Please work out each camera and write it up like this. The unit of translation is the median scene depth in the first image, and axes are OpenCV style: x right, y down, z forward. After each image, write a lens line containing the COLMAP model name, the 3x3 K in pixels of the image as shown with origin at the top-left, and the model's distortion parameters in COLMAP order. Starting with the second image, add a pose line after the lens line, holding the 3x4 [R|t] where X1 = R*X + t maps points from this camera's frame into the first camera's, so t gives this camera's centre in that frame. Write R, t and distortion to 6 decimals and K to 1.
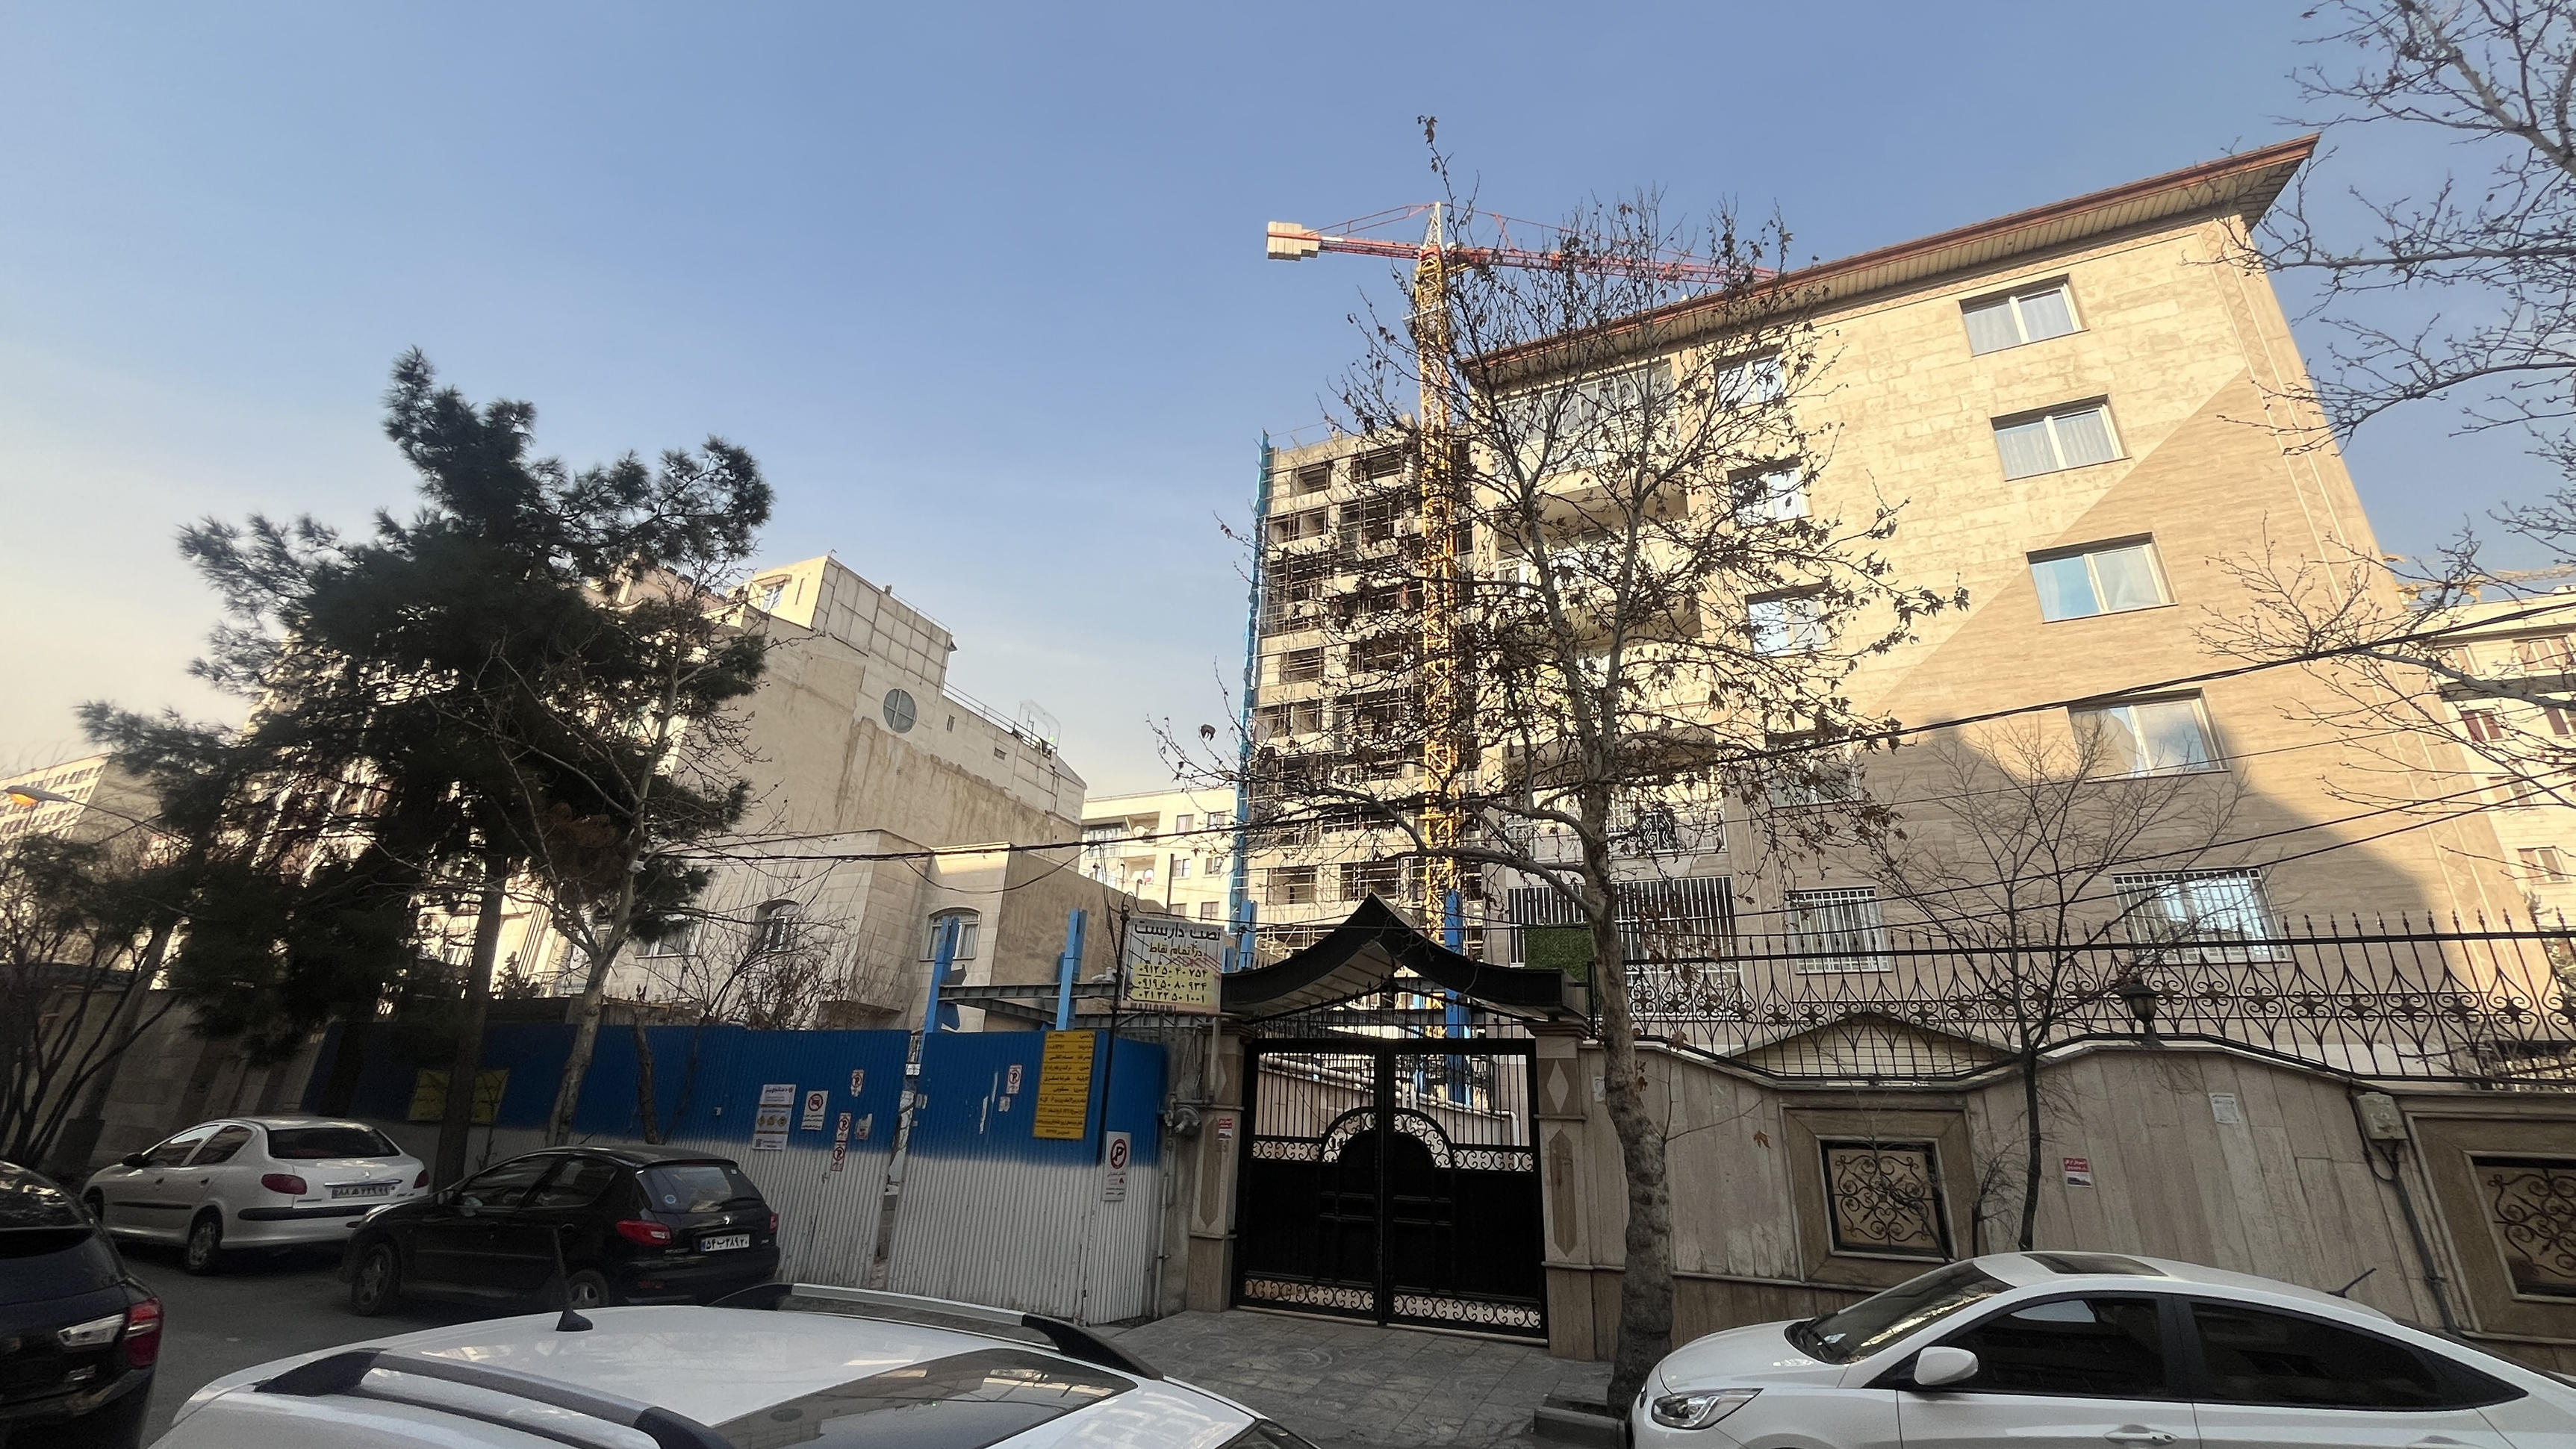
lens RADIAL K [[1027.3, 0, 1288.0], [0, 1027.3, 724.5], [0, 0, 1]] dist [-0.000934, -0.000102]
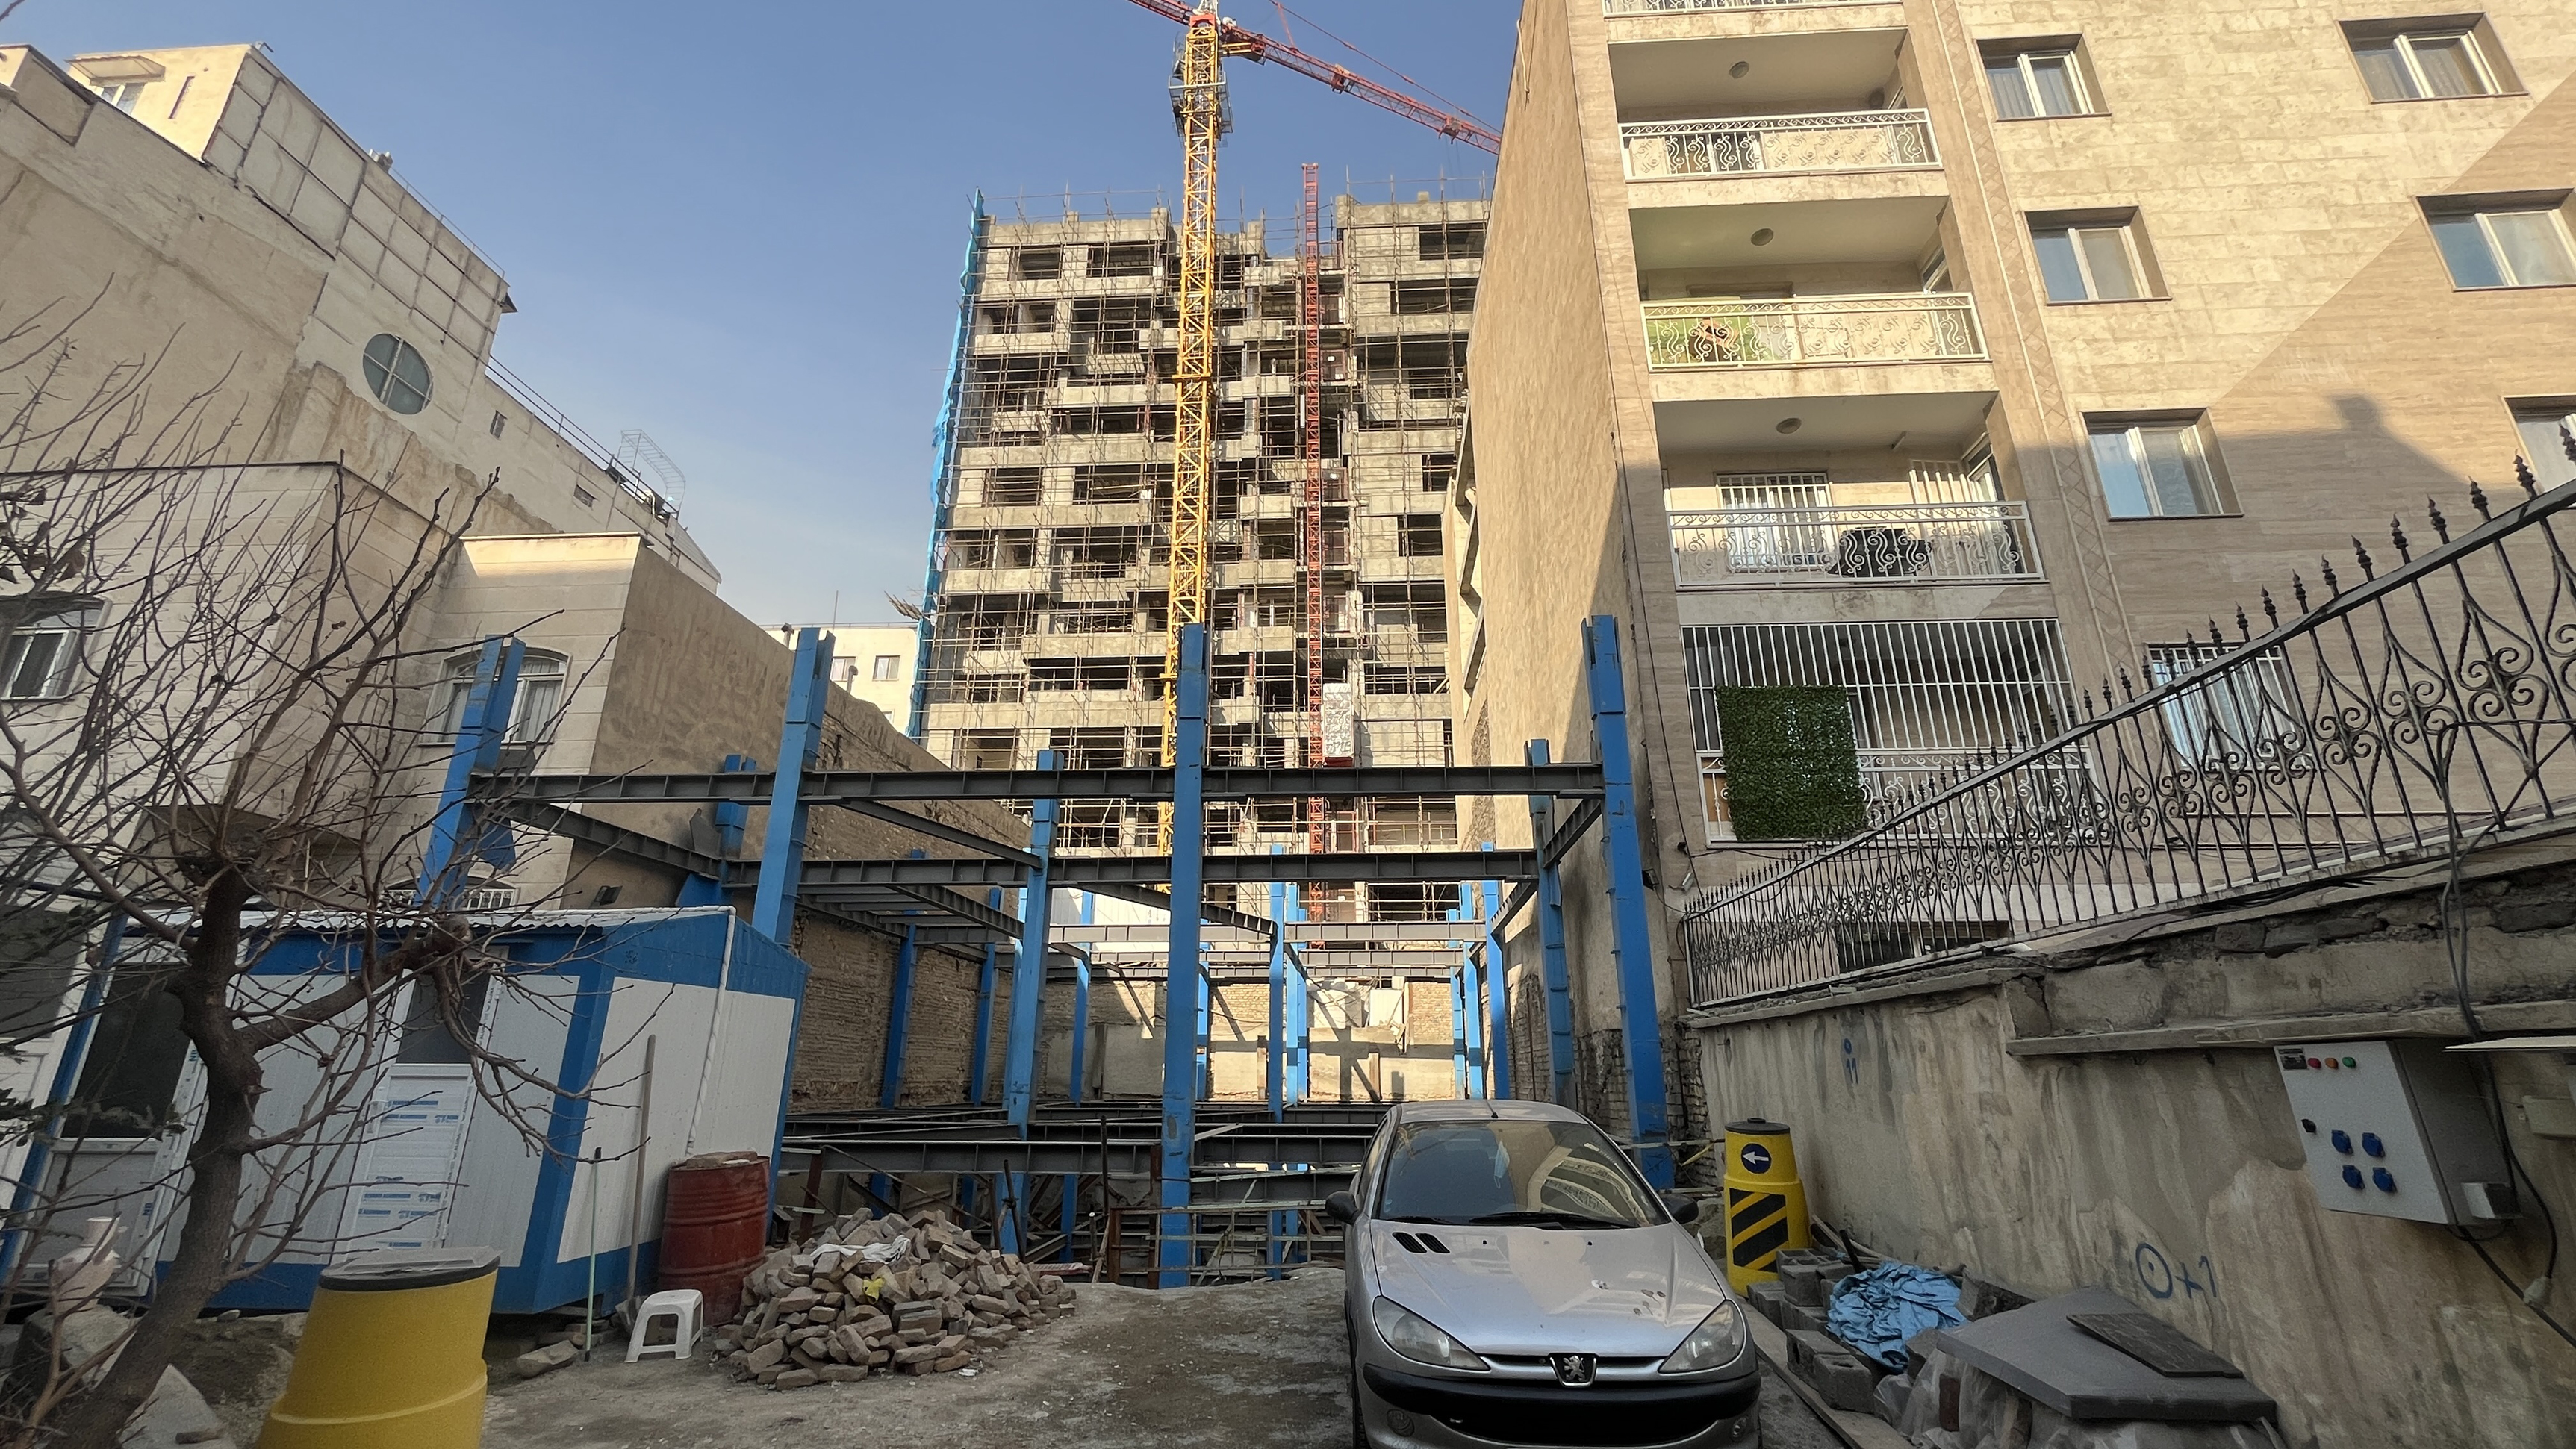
lens RADIAL K [[1053.6, 0, 1297.0], [0, 1053.6, 714.5], [0, 0, 1]] dist [-0.001992, -0.000724]
pose [[0.936251, 0.074271, 0.343391, -0.135145], [-0.099910, 0.993330, 0.057557, 0.142313], [-0.336826, -0.088196, 0.937427, 0.375030]]
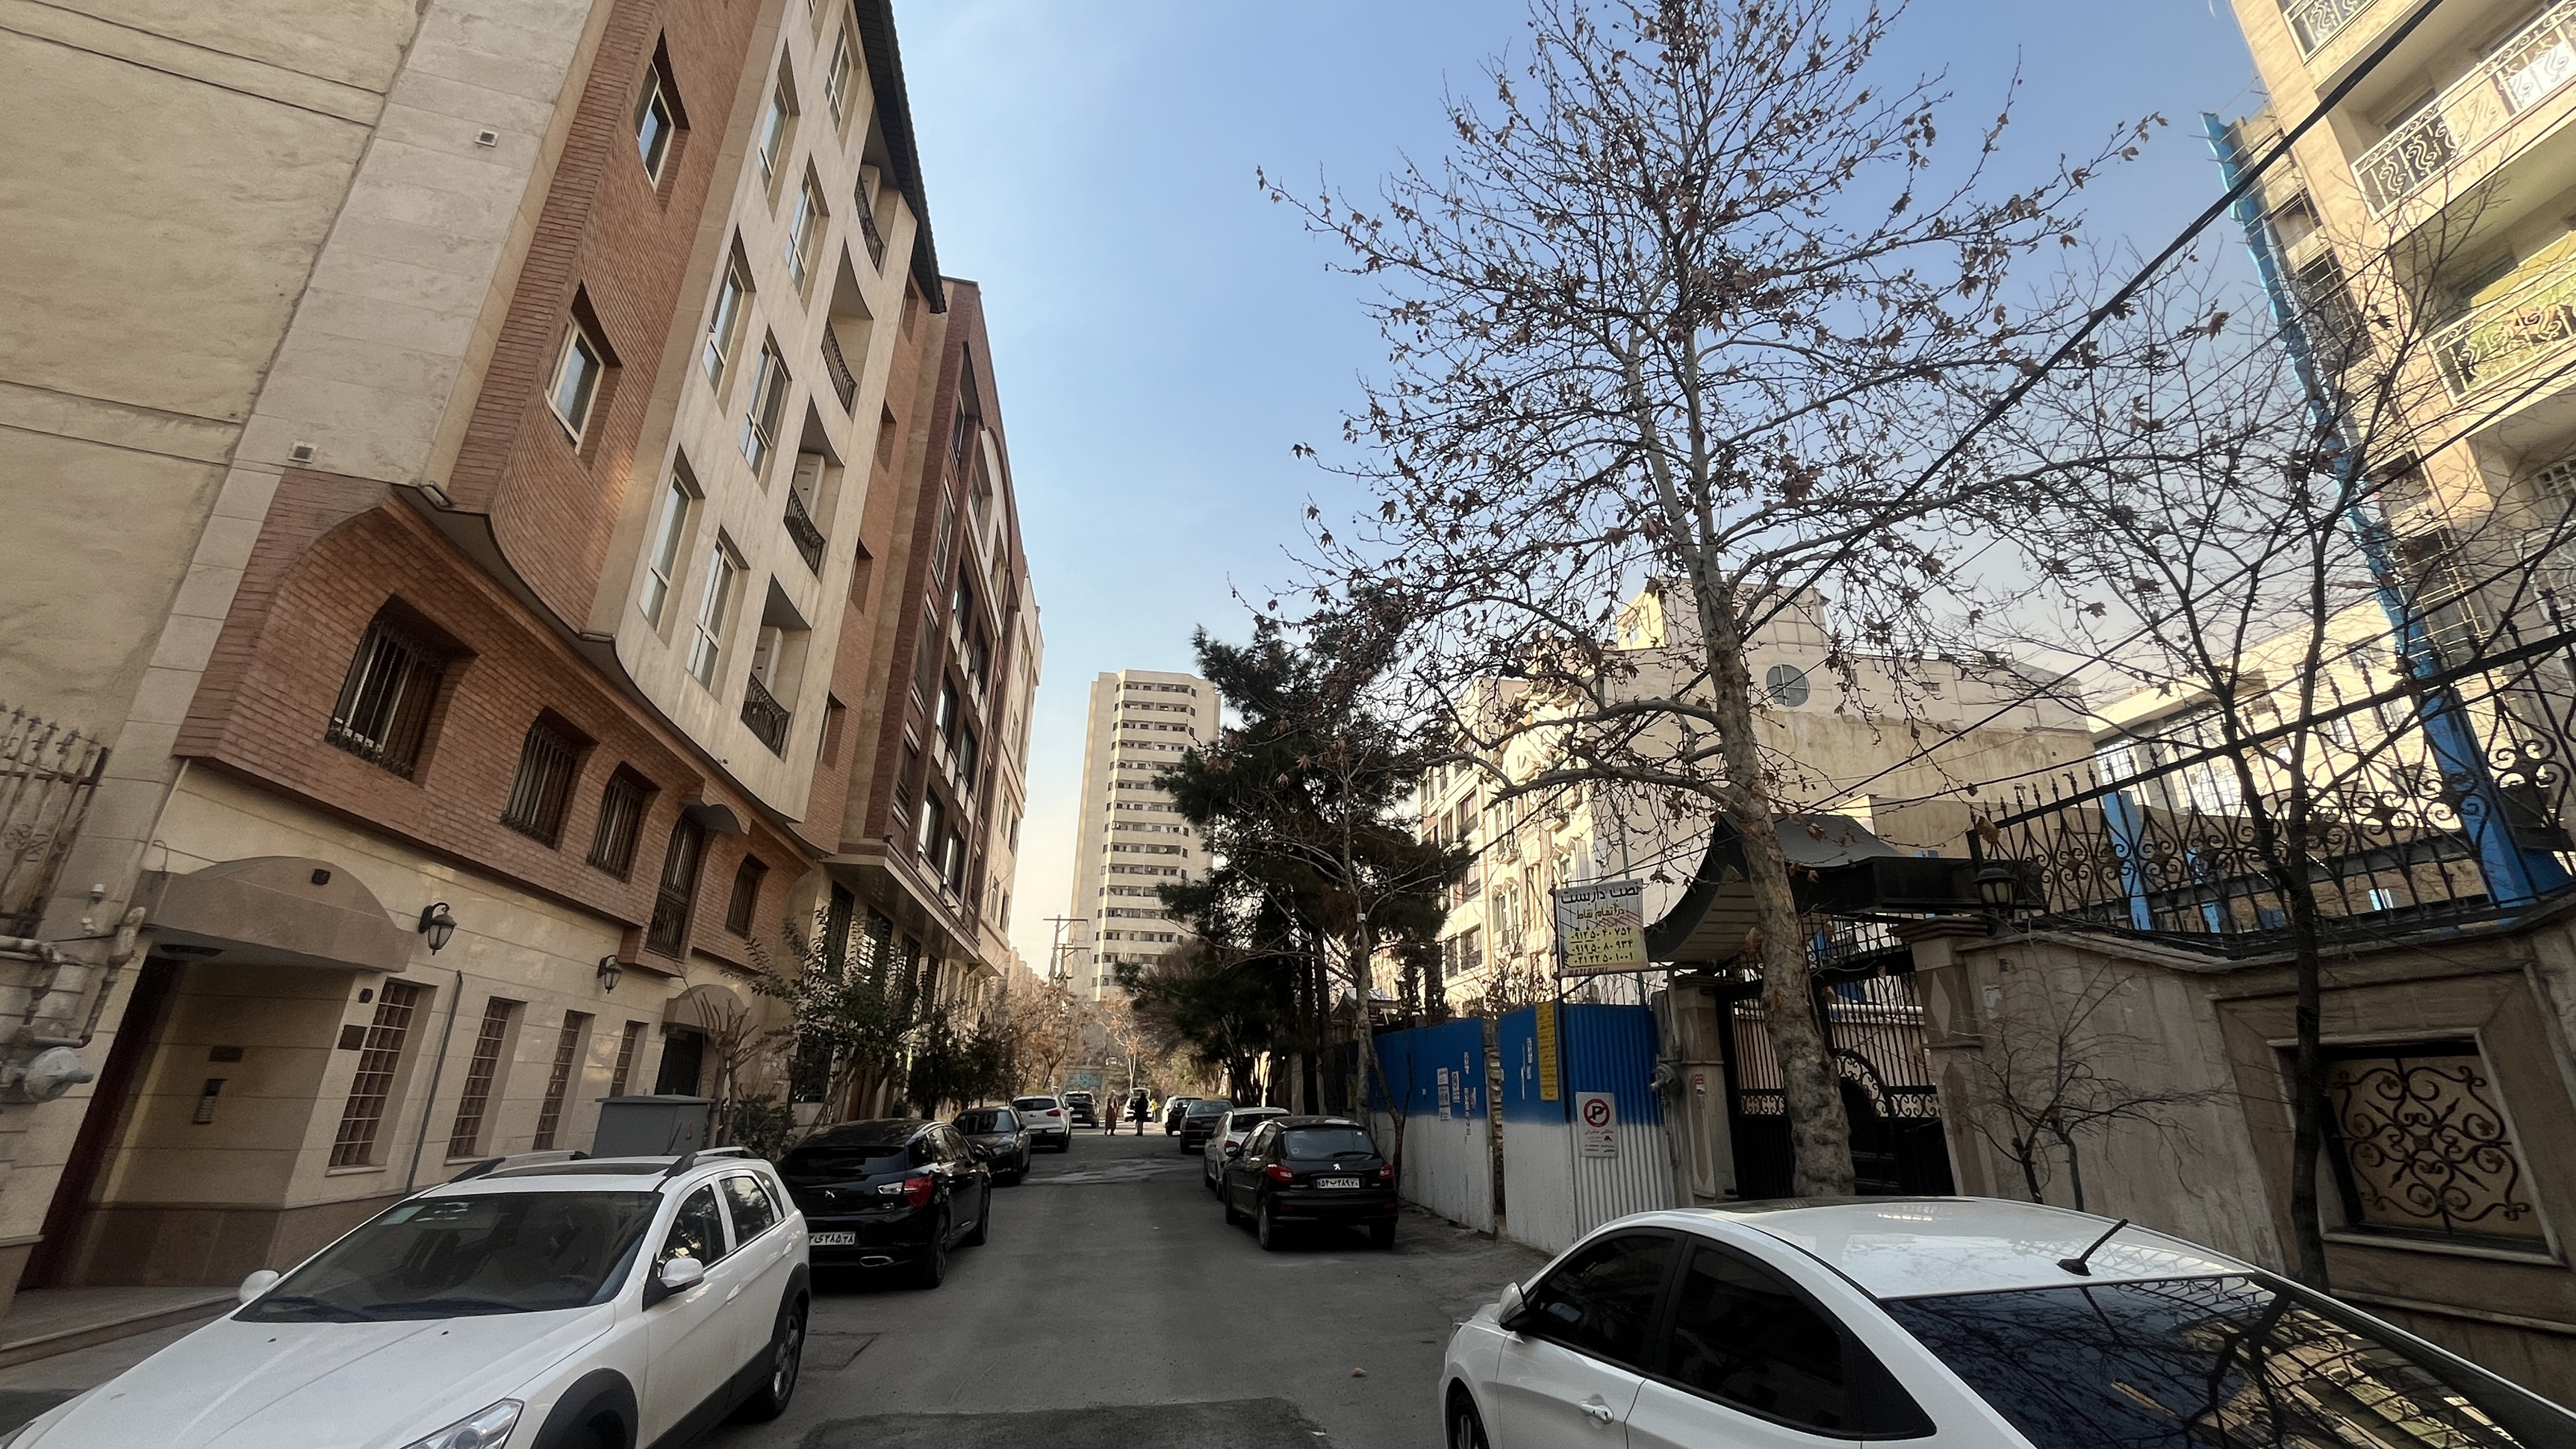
lens RADIAL K [[1027.3, 0, 1288.0], [0, 1027.3, 724.5], [0, 0, 1]] dist [-0.000934, -0.000102]
pose [[0.533874, -0.324743, -0.780718, 0.178443], [0.329640, 0.930191, -0.161501, 0.033722], [0.778663, -0.171135, 0.603653, 0.056000]]
